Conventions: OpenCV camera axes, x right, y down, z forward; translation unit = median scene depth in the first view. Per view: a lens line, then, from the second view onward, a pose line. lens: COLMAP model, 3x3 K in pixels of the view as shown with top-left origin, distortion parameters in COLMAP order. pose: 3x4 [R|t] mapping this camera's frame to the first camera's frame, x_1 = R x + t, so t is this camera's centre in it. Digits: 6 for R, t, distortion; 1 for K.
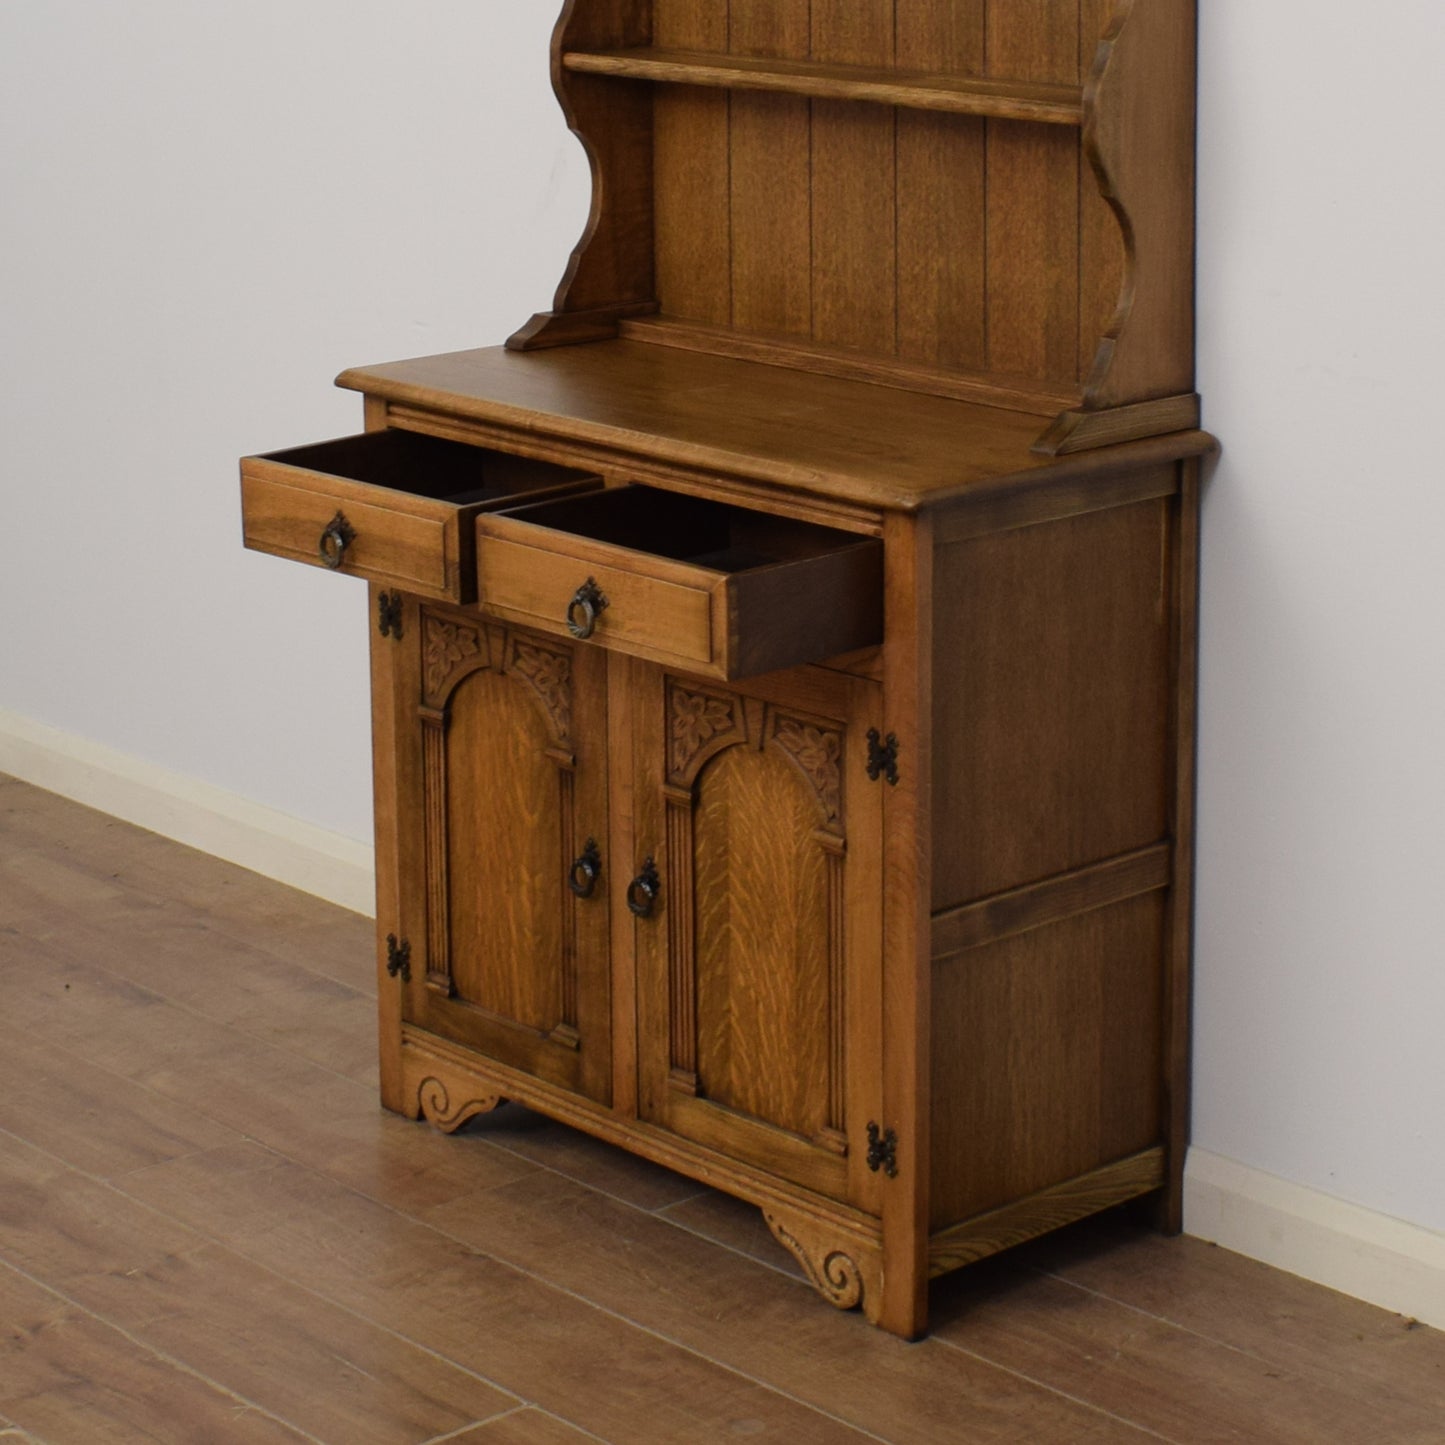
lens RADIAL K [[3712.5, 0, 726.8], [0, 3712.5, 402.8], [0, 0, 1]] dist [-0.093469, 0.000000]
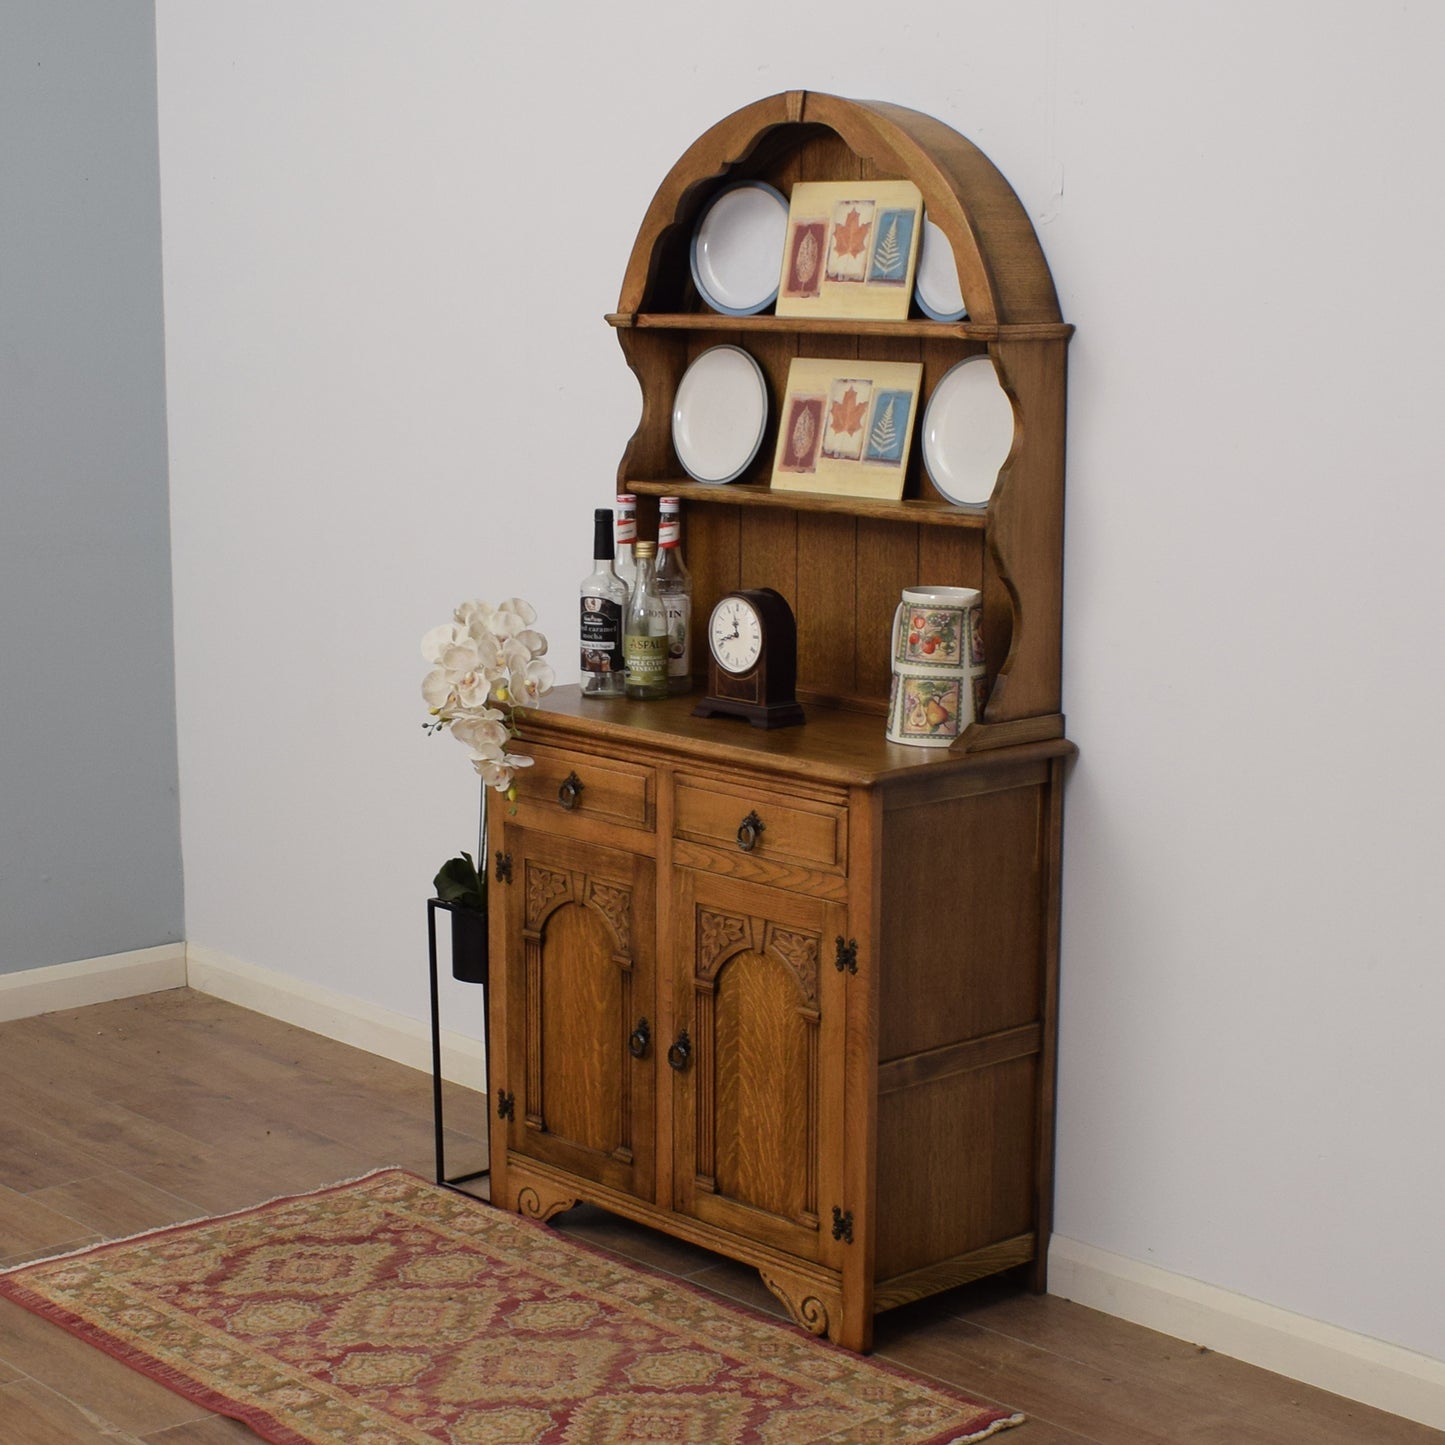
lens RADIAL K [[2859.7, 0, 666.8], [0, 2859.7, 806.0], [0, 0, 1]] dist [-0.088630, 0.000000]
pose [[0.999896, 0.010184, -0.010249, -0.016719], [-0.010107, 0.999921, 0.007459, 0.025870], [0.010324, -0.007354, 0.999920, -0.123581]]
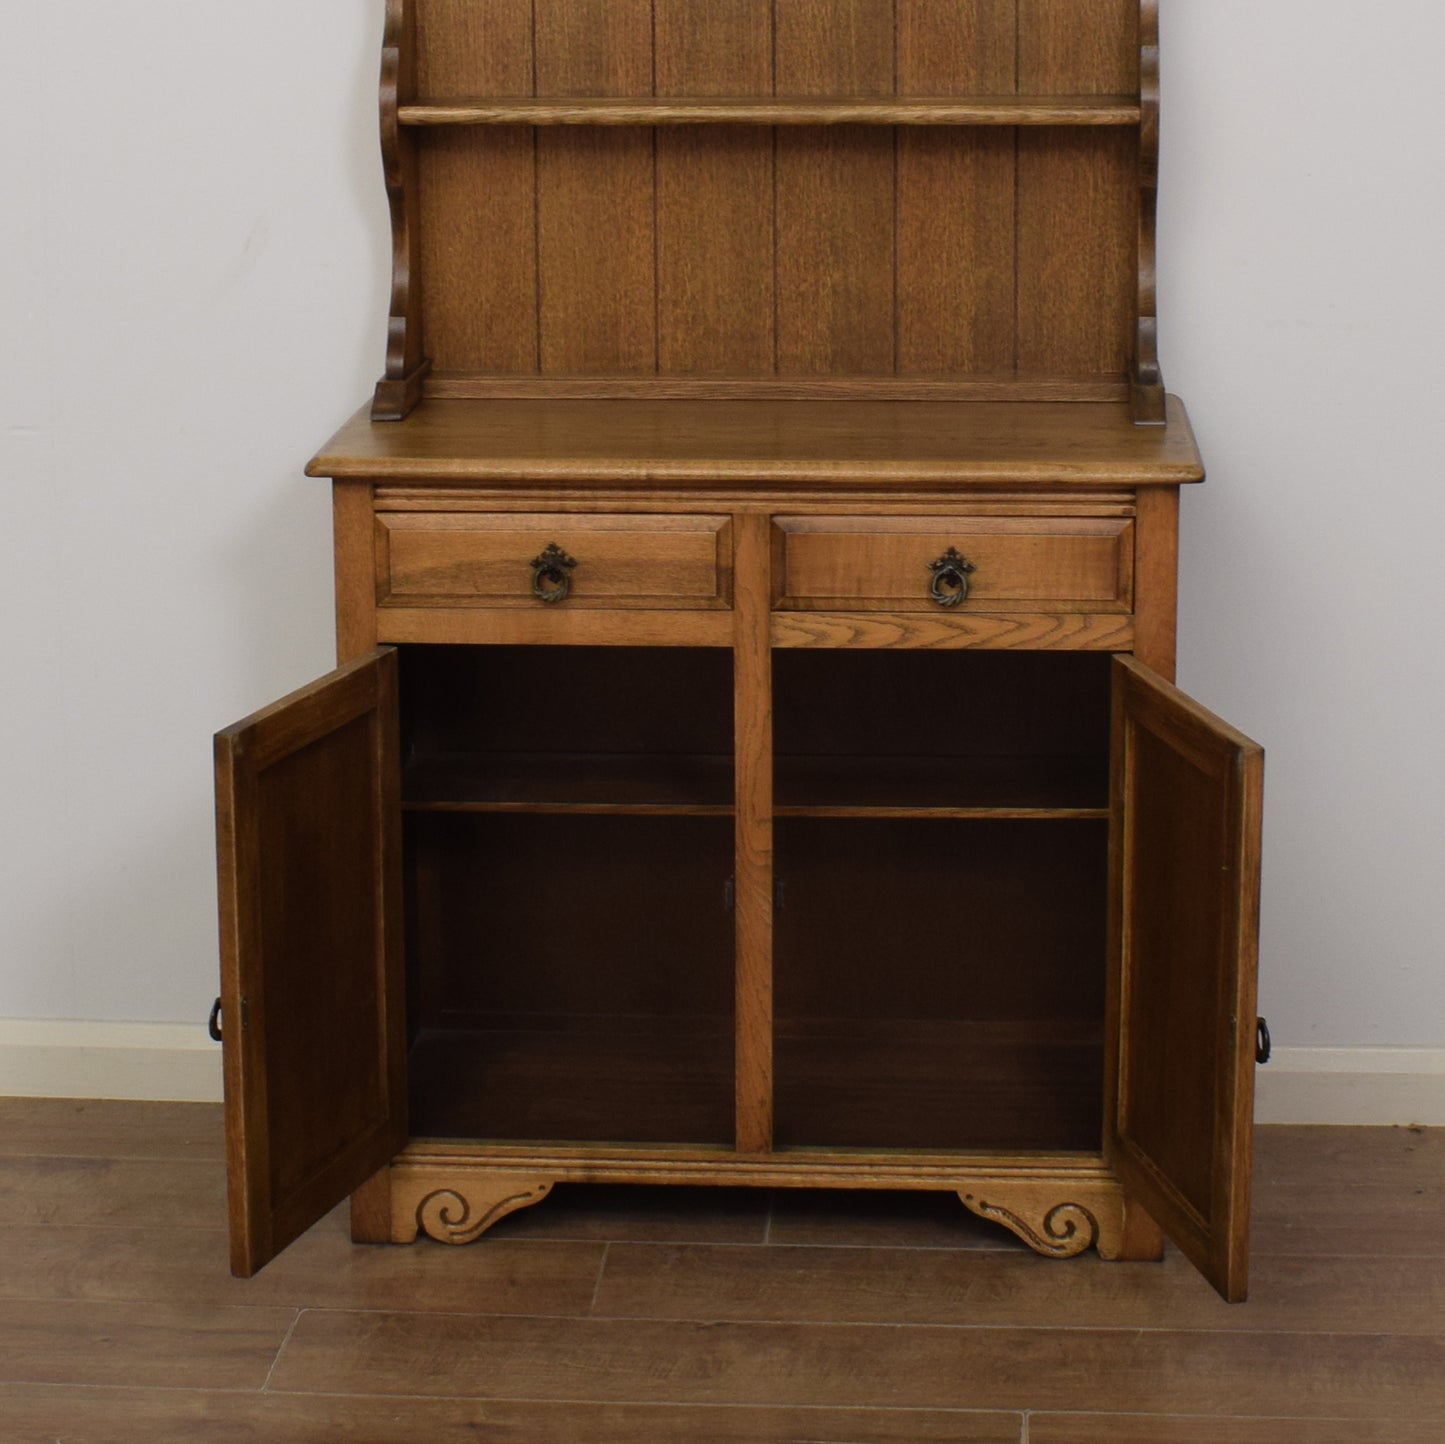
lens RADIAL K [[3521.0, 0, 677.6], [0, 3521.0, 407.4], [0, 0, 1]] dist [-0.089476, 0.000000]
pose [[0.730959, -0.118751, 0.672010, -0.658969], [0.130971, 0.990849, 0.032633, -0.040321], [-0.669736, 0.064160, 0.739823, 0.303565]]
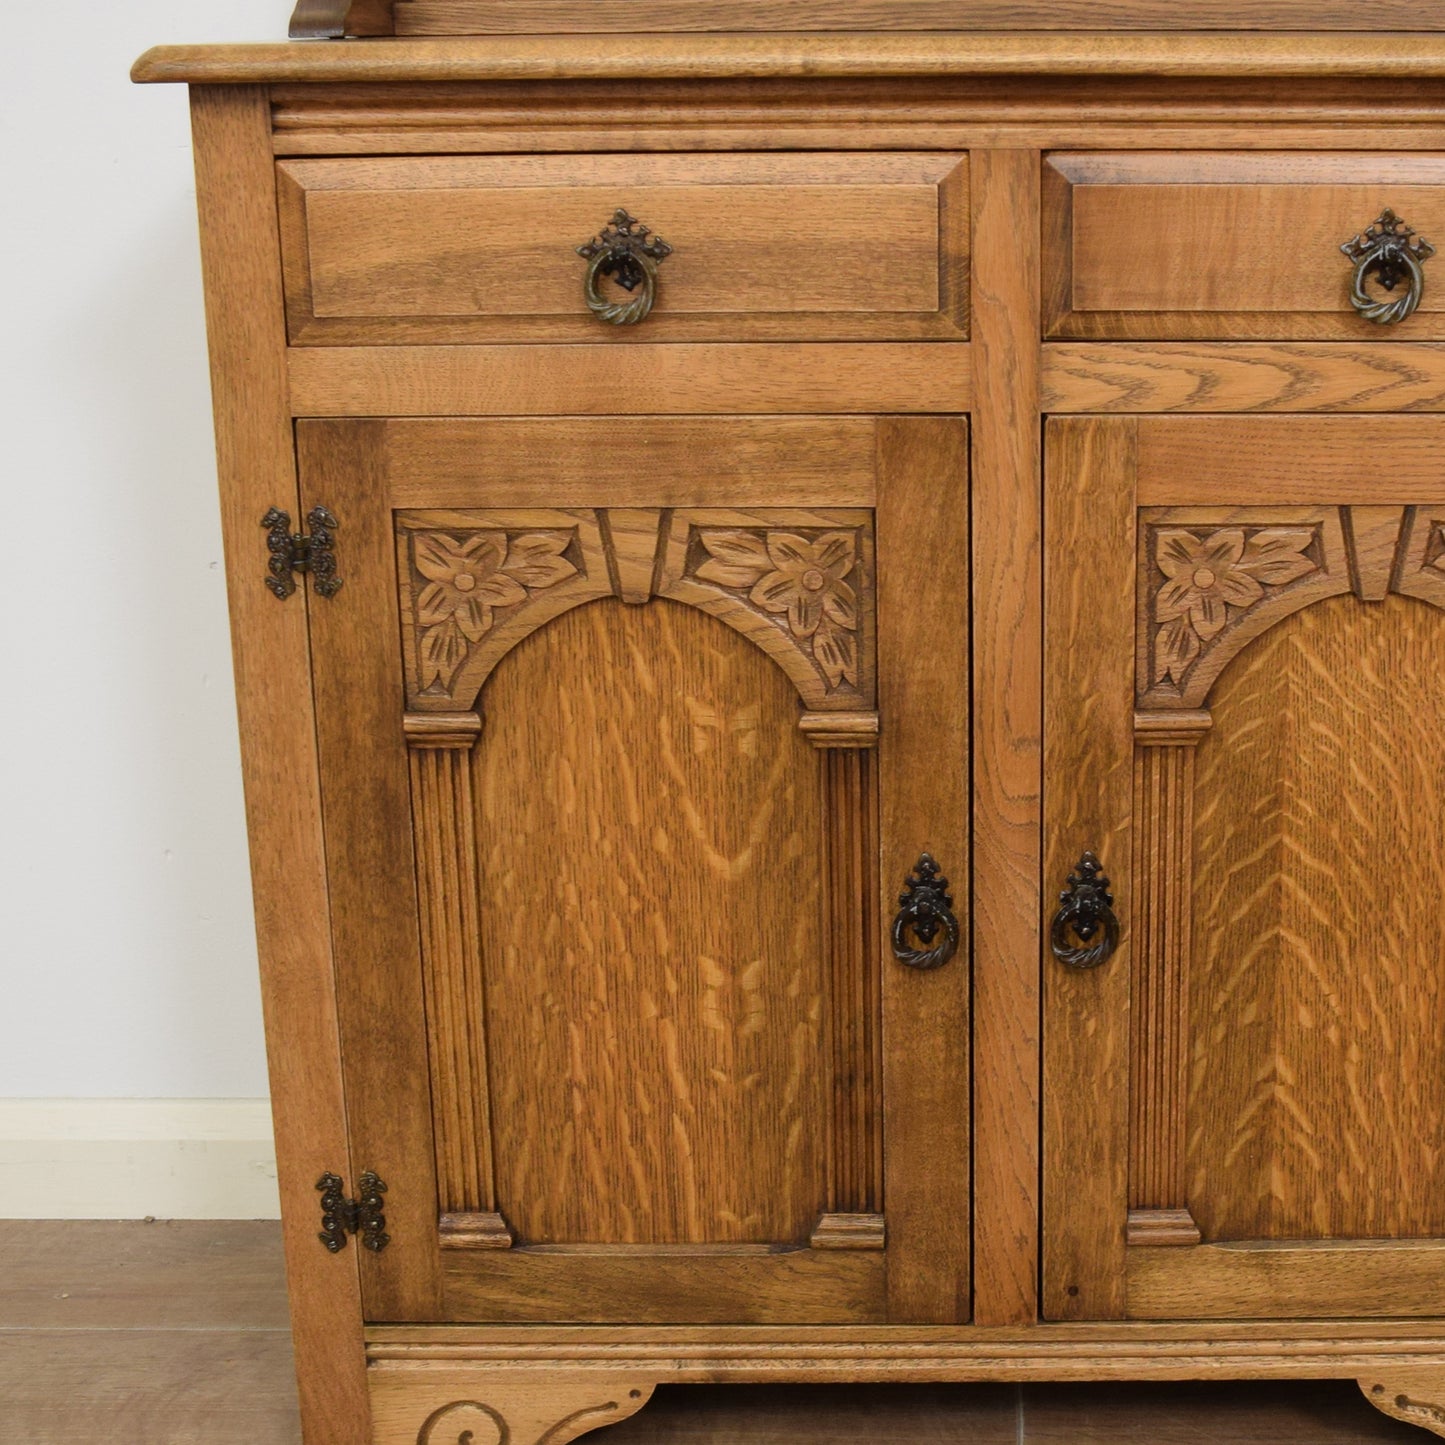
lens RADIAL K [[2705.0, 0, 1006.2], [0, 2705.0, 852.3], [0, 0, 1]] dist [-0.090745, 0.000000]
pose [[0.665019, -0.218906, 0.714024, -0.310622], [0.136097, 0.975590, 0.172341, 0.050184], [-0.734321, -0.017434, 0.678578, 0.724422]]
